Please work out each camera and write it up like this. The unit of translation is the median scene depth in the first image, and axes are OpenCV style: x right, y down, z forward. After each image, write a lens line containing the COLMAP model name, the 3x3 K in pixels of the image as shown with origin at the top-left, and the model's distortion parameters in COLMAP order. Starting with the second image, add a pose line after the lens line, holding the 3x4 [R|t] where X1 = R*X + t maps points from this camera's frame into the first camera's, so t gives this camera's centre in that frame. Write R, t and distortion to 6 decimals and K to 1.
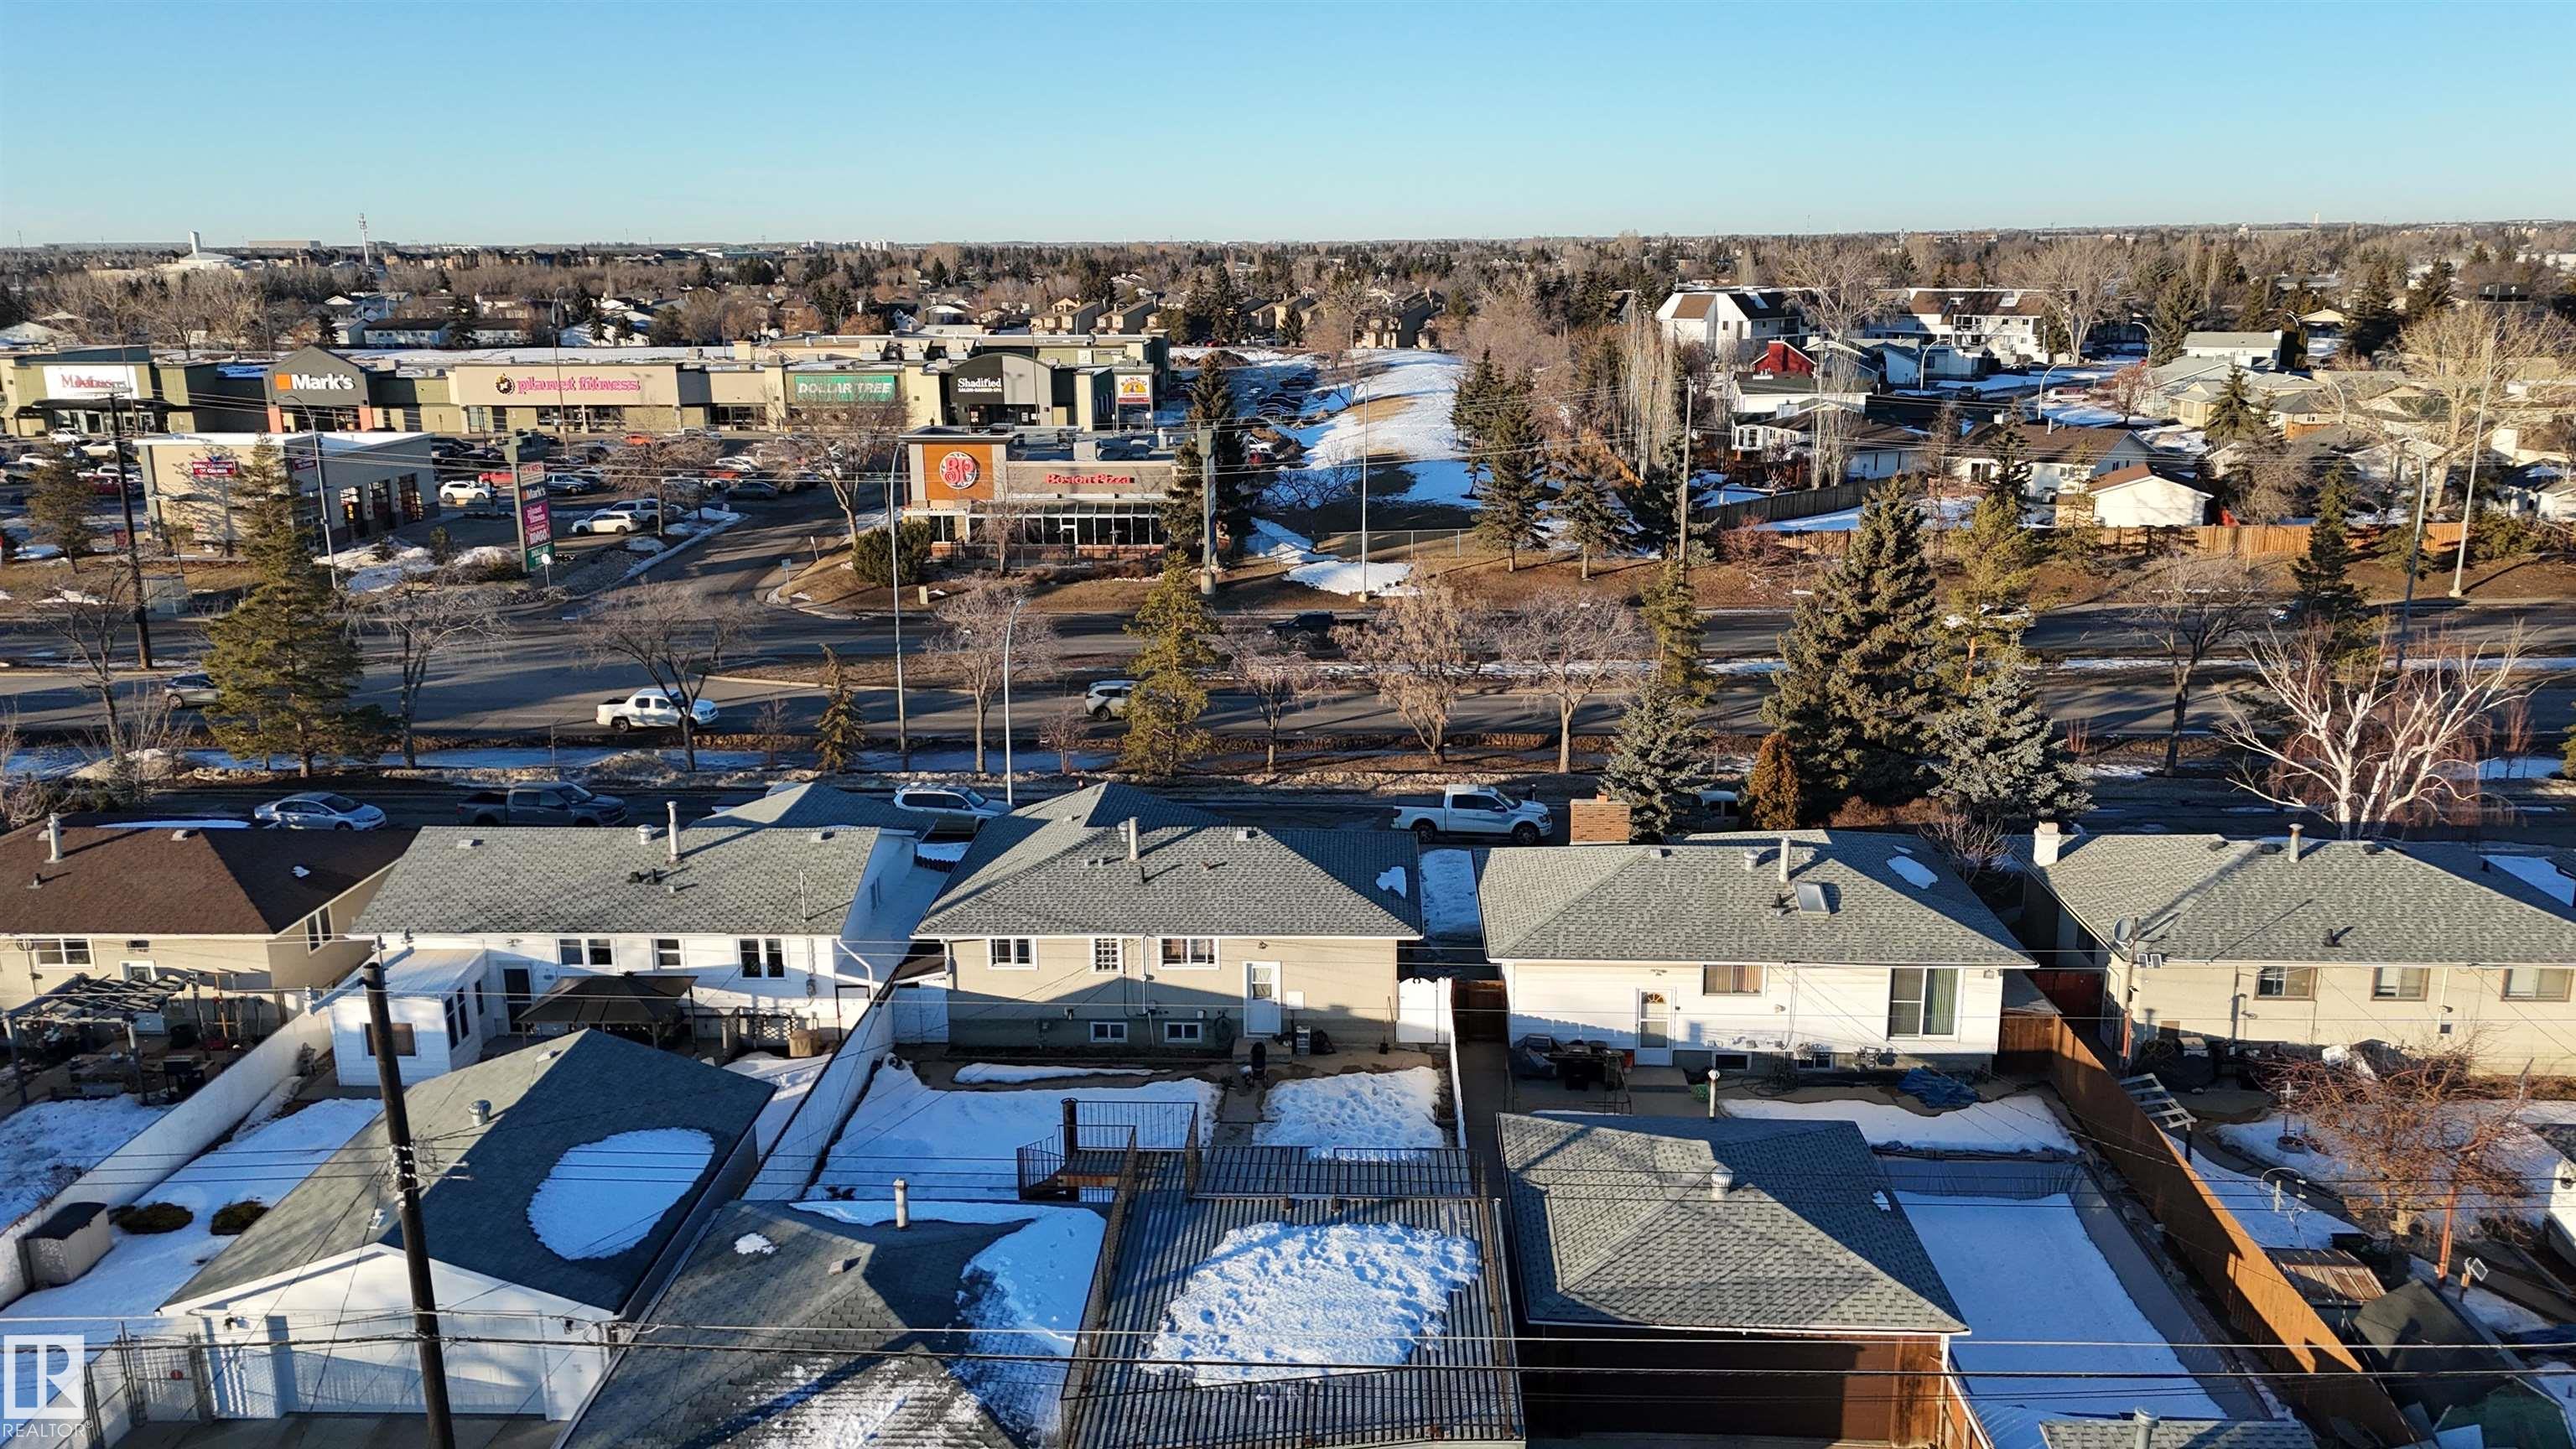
lens RADIAL K [[1930.2, 0, 1286.7], [0, 1930.2, 723.7], [0, 0, 1]] dist [0.078367, -0.067690]
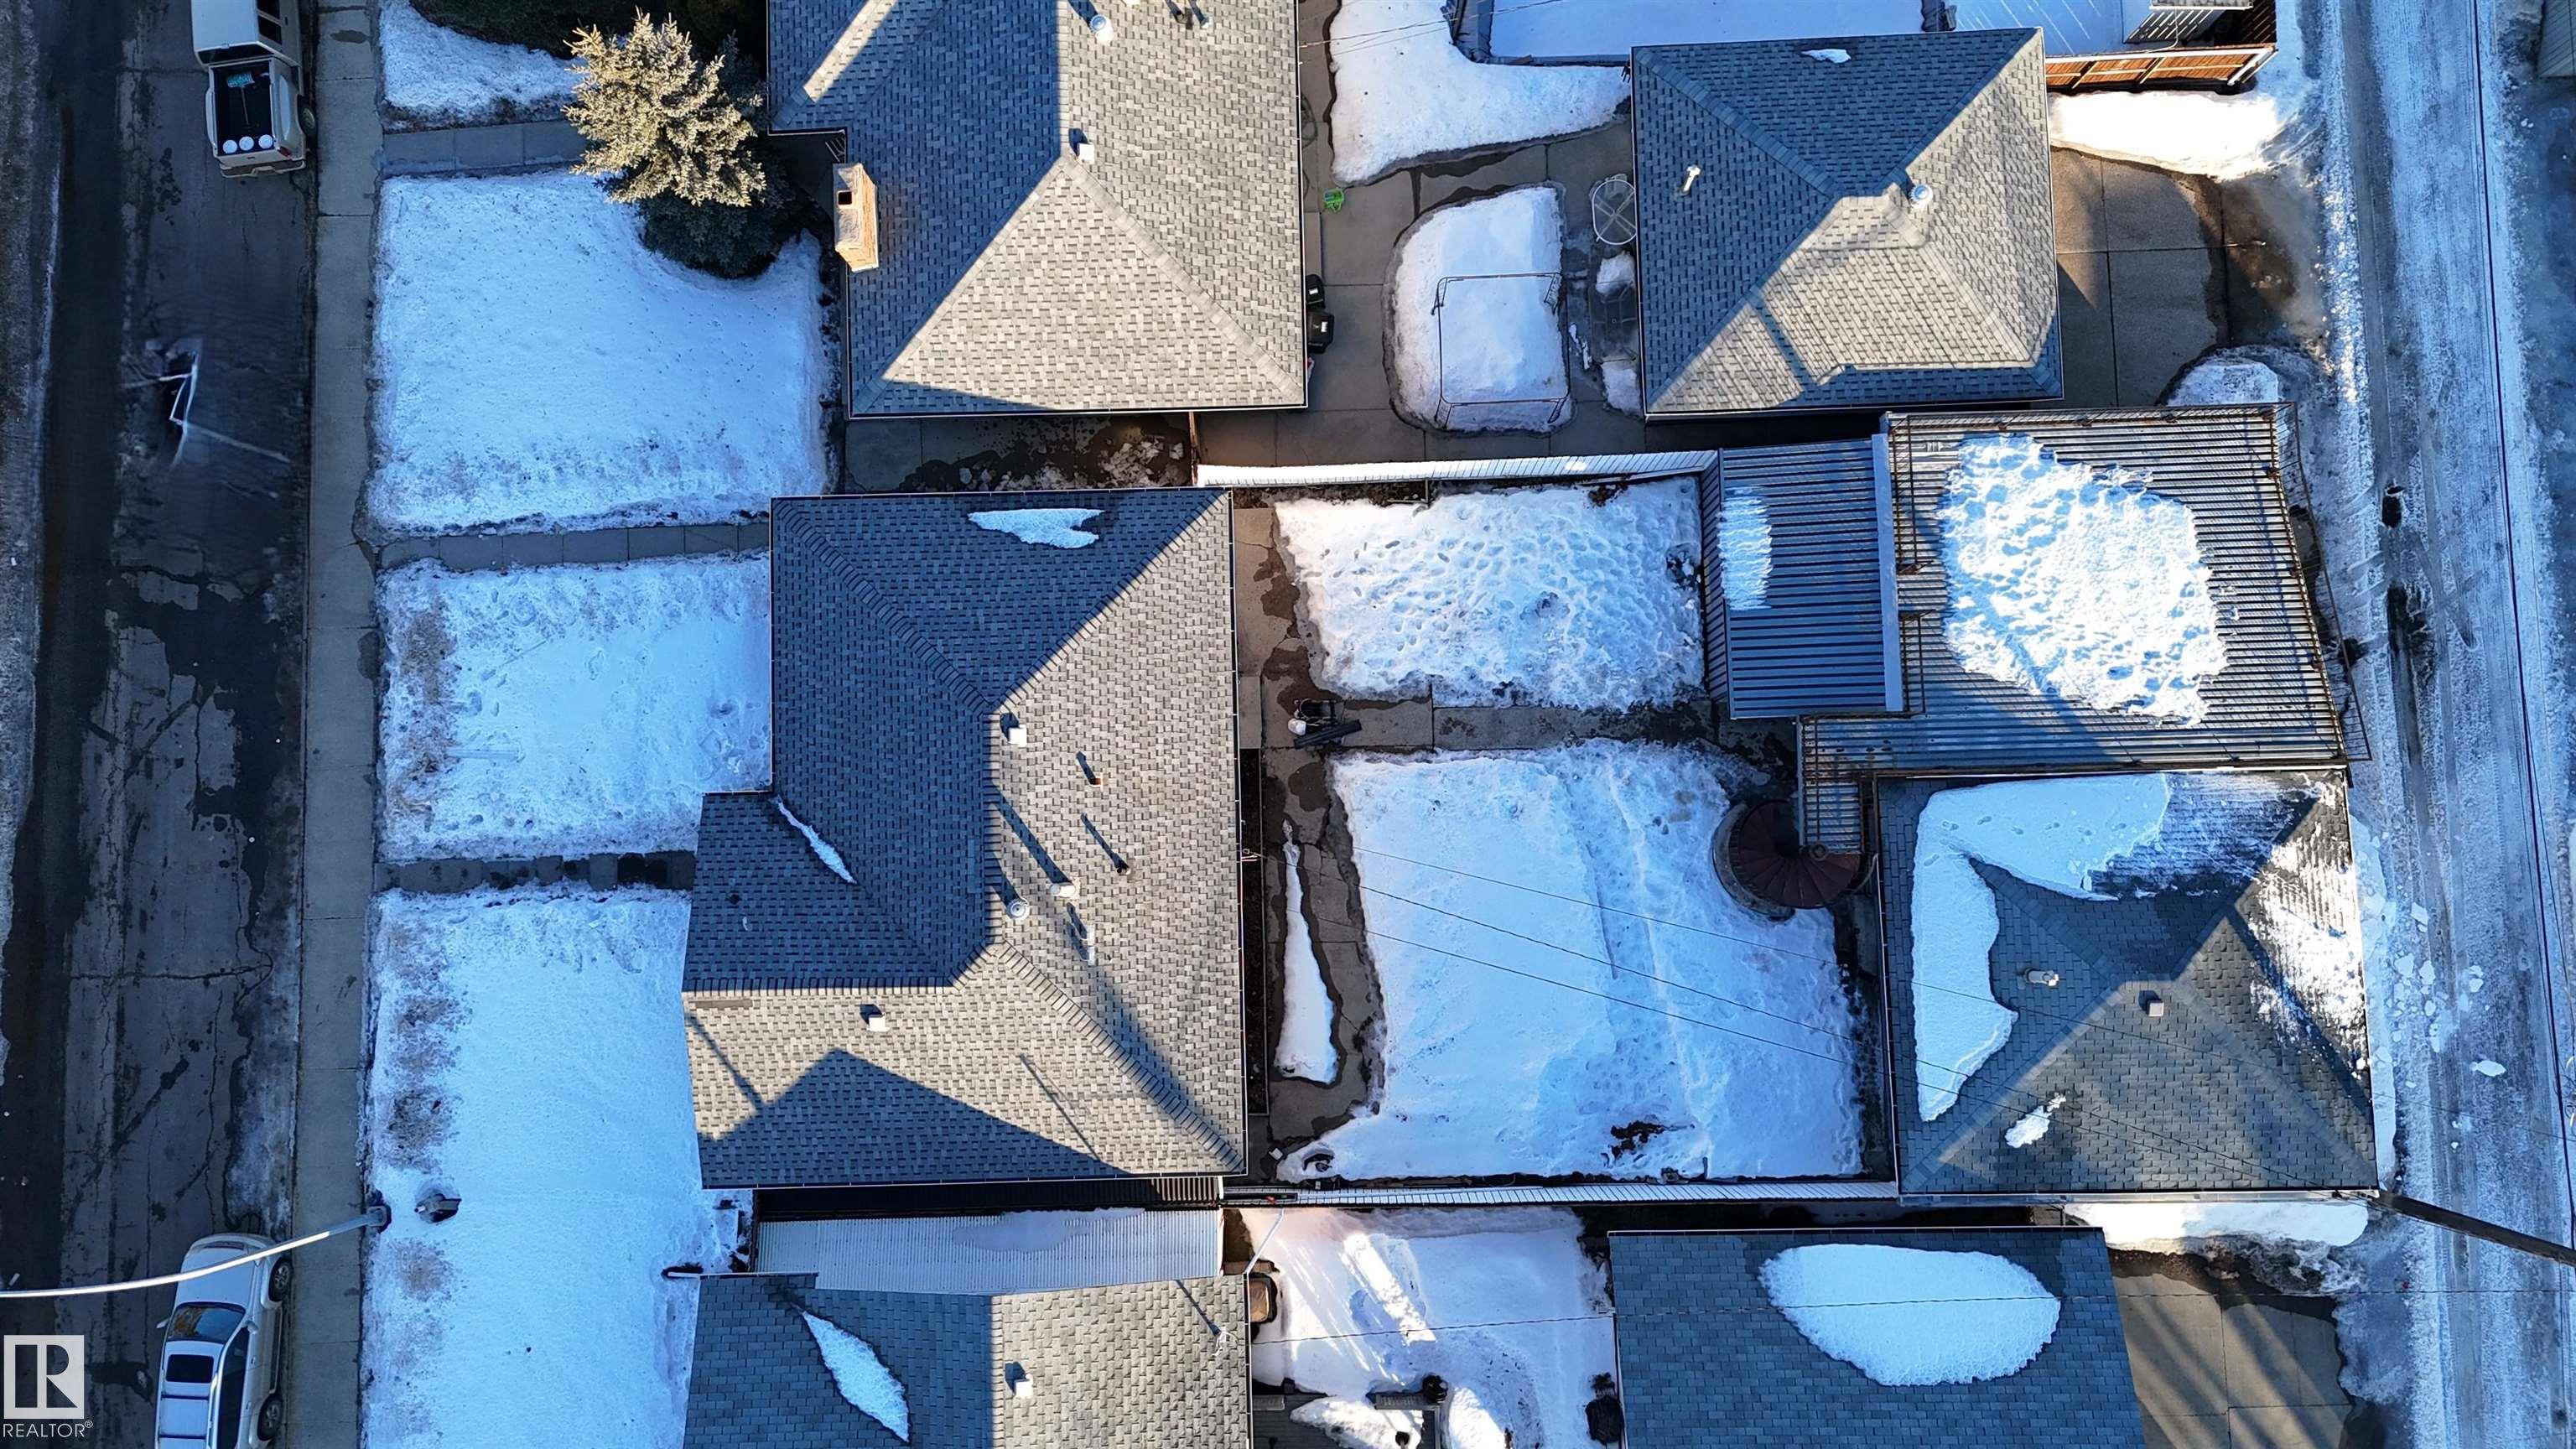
lens RADIAL K [[1965.8, 0, 1280.5], [0, 1965.8, 724.7], [0, 0, 1]] dist [0.104915, -0.129855]
pose [[-0.068847, -0.992752, 0.098502, -0.097734], [0.270149, 0.076496, 0.959775, -0.604509], [-0.960354, 0.092688, 0.262924, 0.756914]]
